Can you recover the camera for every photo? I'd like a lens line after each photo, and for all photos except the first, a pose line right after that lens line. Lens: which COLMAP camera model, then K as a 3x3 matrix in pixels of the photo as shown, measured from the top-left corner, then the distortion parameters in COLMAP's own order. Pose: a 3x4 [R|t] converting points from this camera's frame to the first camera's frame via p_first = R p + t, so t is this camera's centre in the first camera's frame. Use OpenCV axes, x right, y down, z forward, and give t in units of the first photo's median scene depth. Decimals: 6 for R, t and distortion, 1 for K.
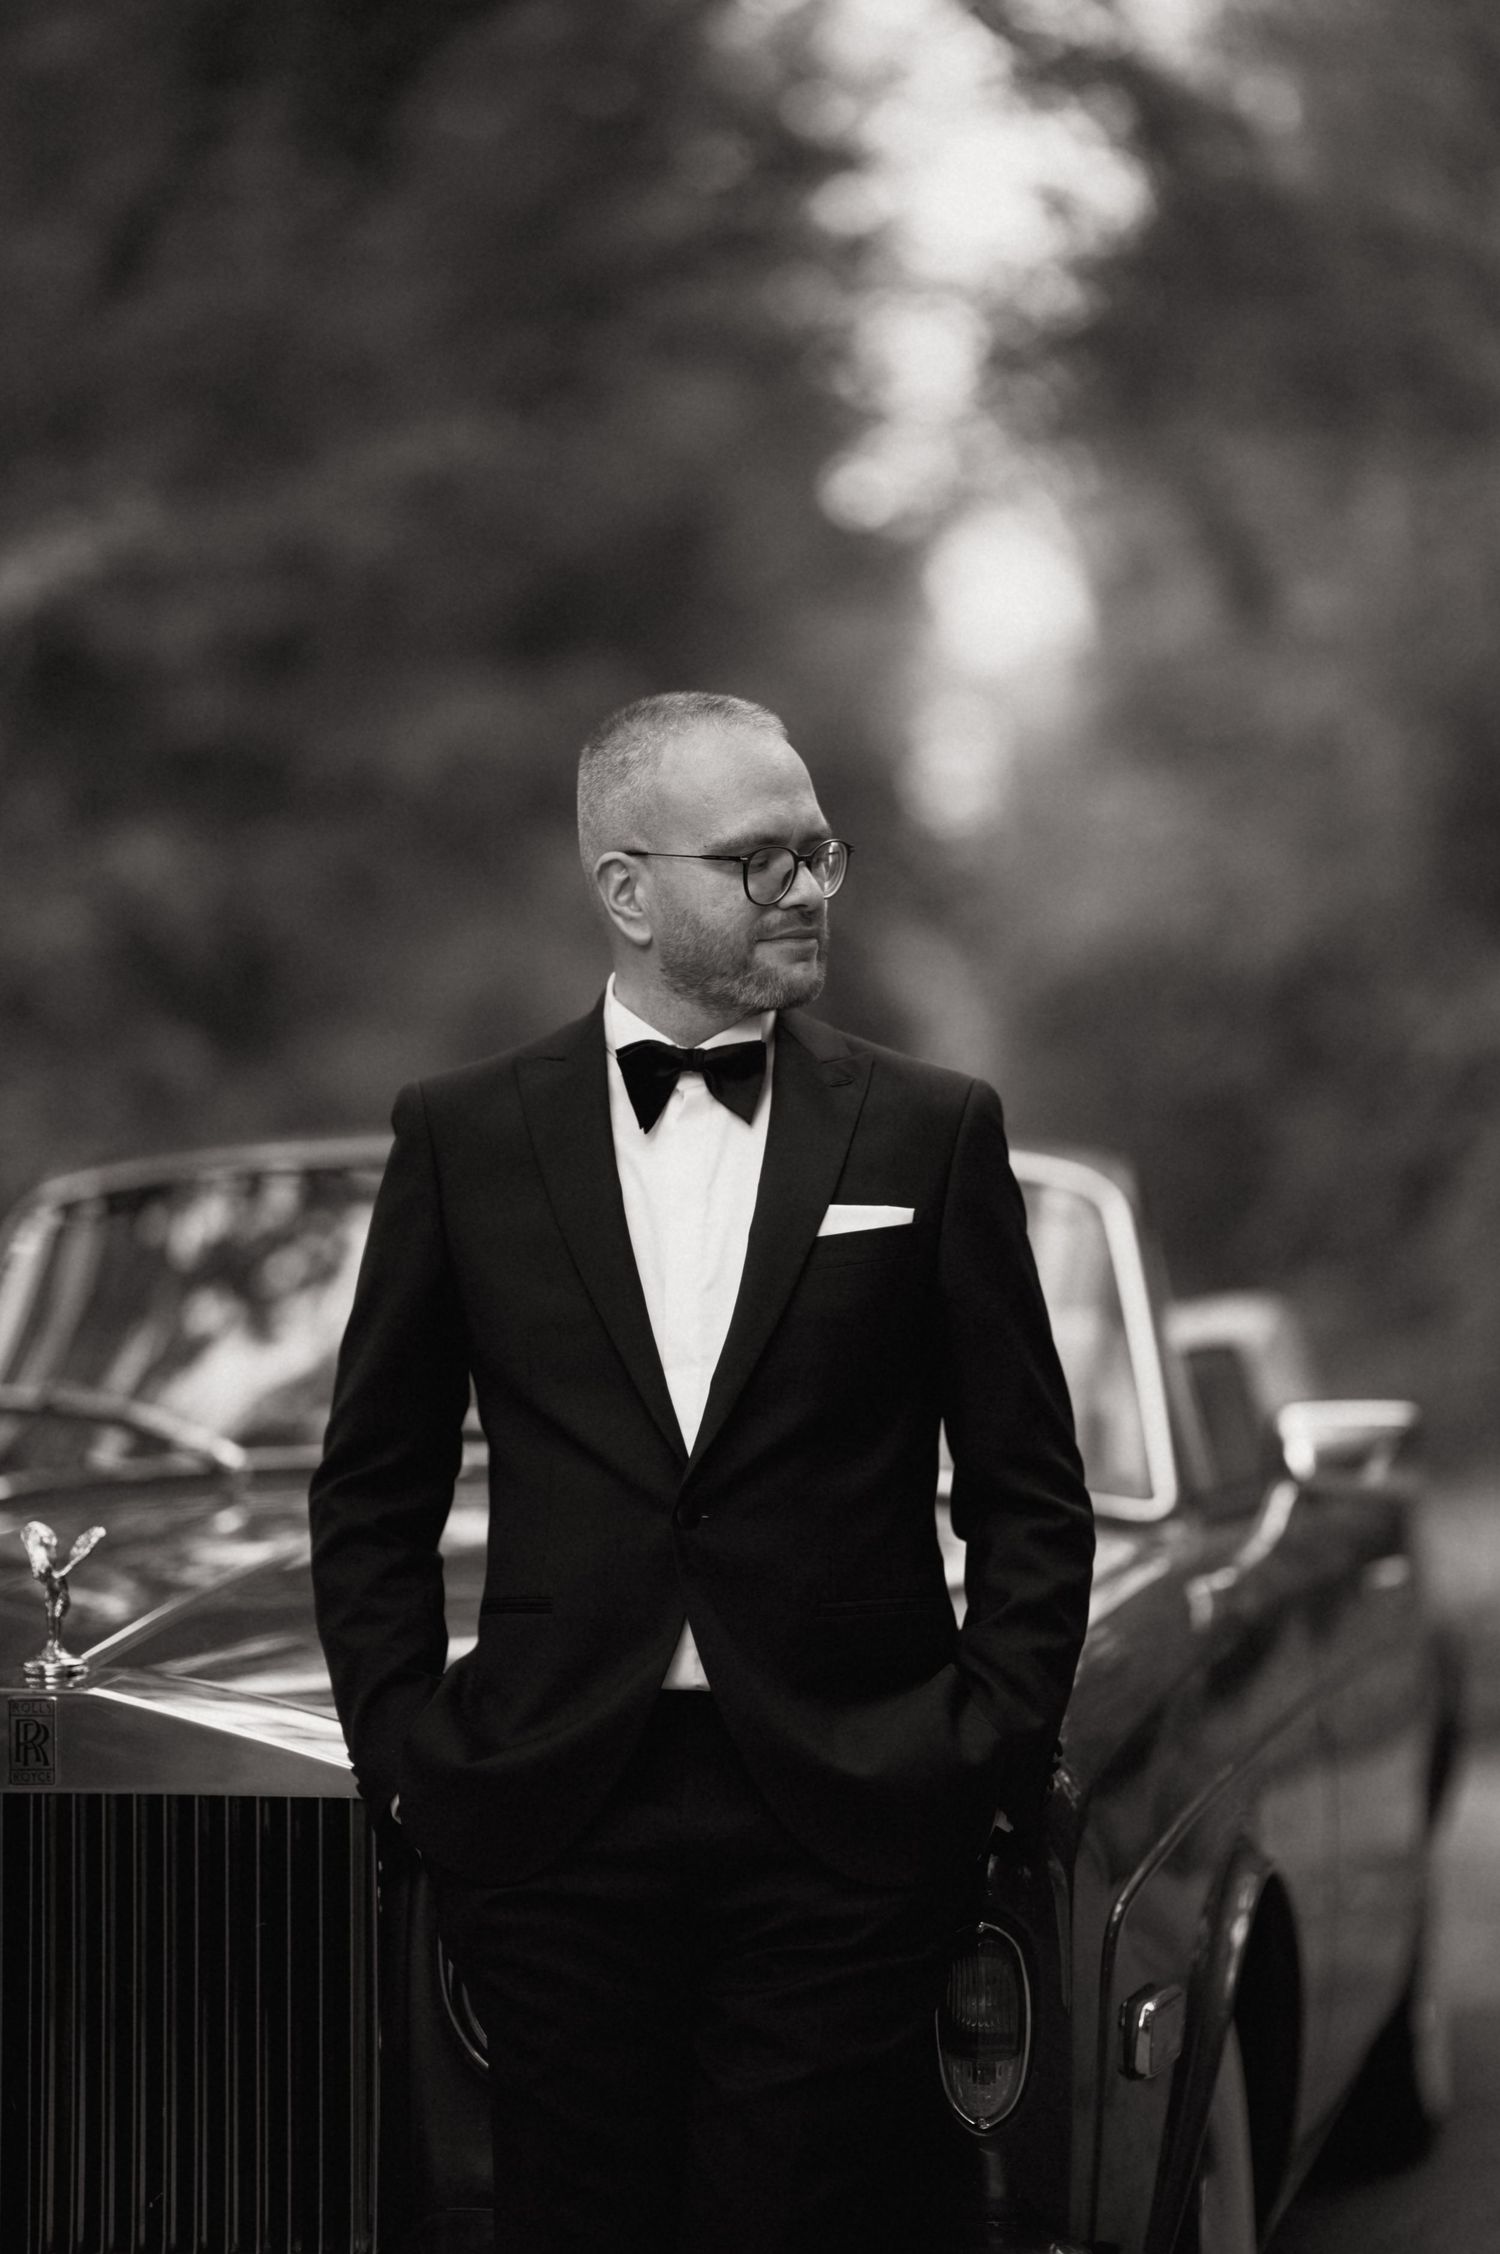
lens RADIAL K [[5379.1, 0, 750.0], [0, 5379.1, 1127.0], [0, 0, 1]] dist [-0.008263, 0.789360]
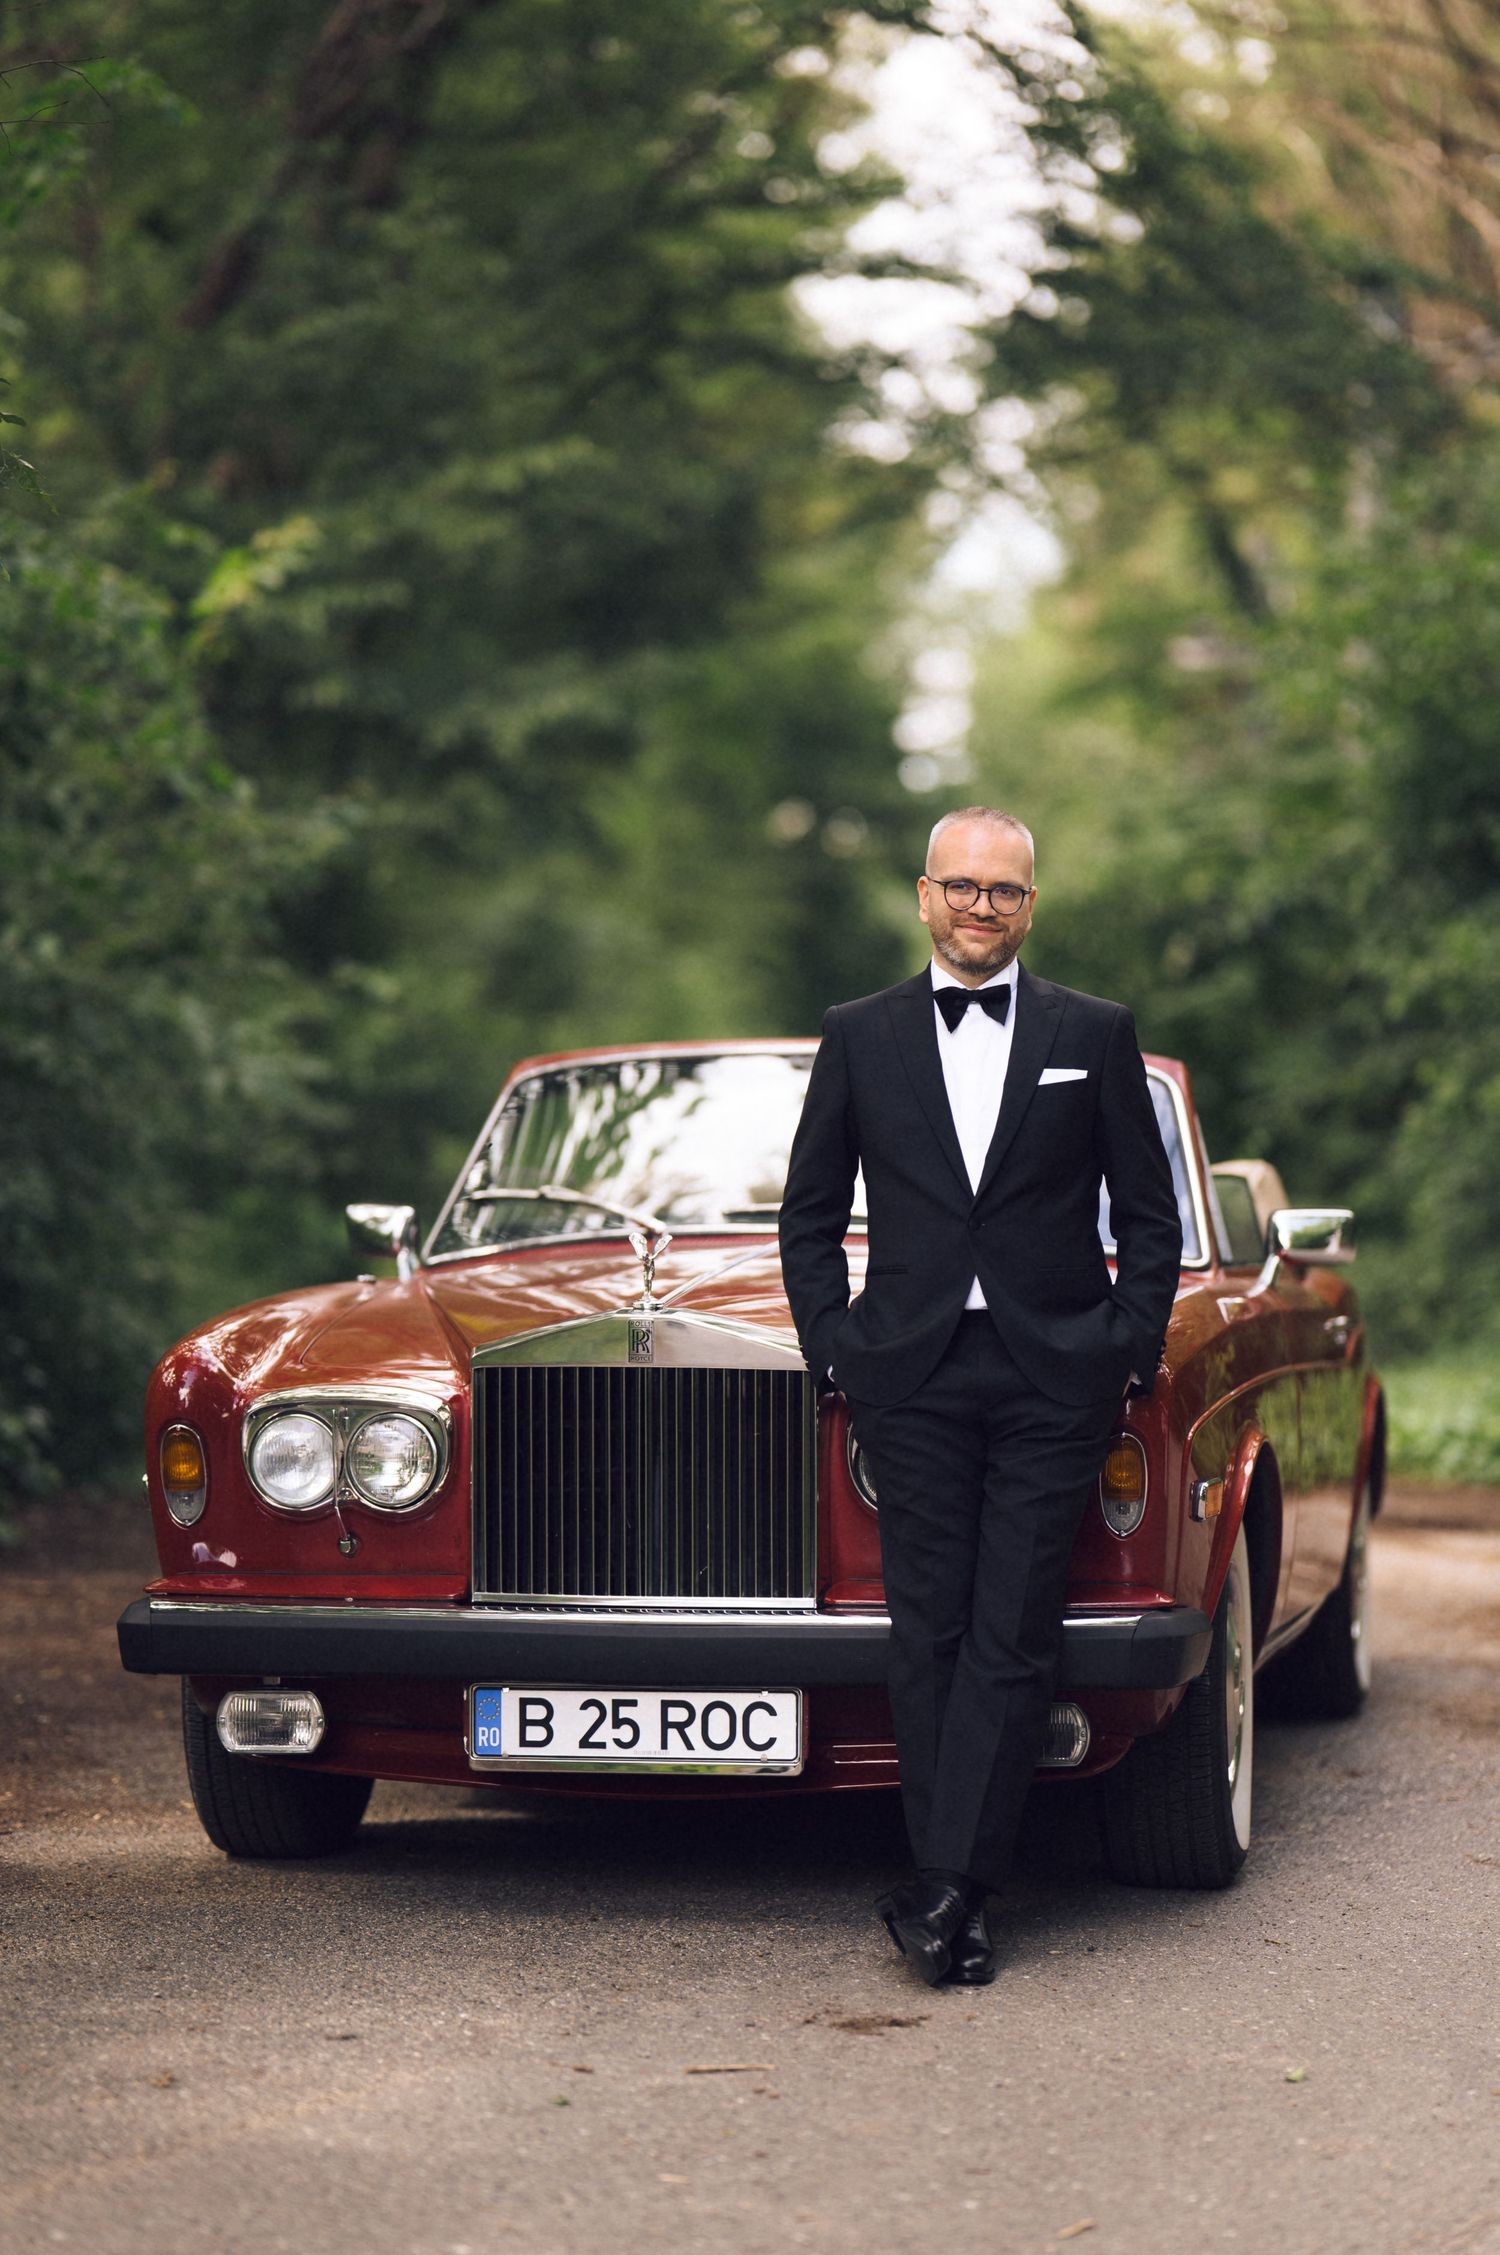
lens RADIAL K [[5553.0, 0, 750.0], [0, 5553.0, 1127.5], [0, 0, 1]] dist [-0.175277, 1.467945]
pose [[0.999969, 0.003978, 0.006760, -0.103301], [-0.004058, 0.999921, 0.011865, 0.012022], [-0.006712, -0.011892, 0.999907, -0.987700]]
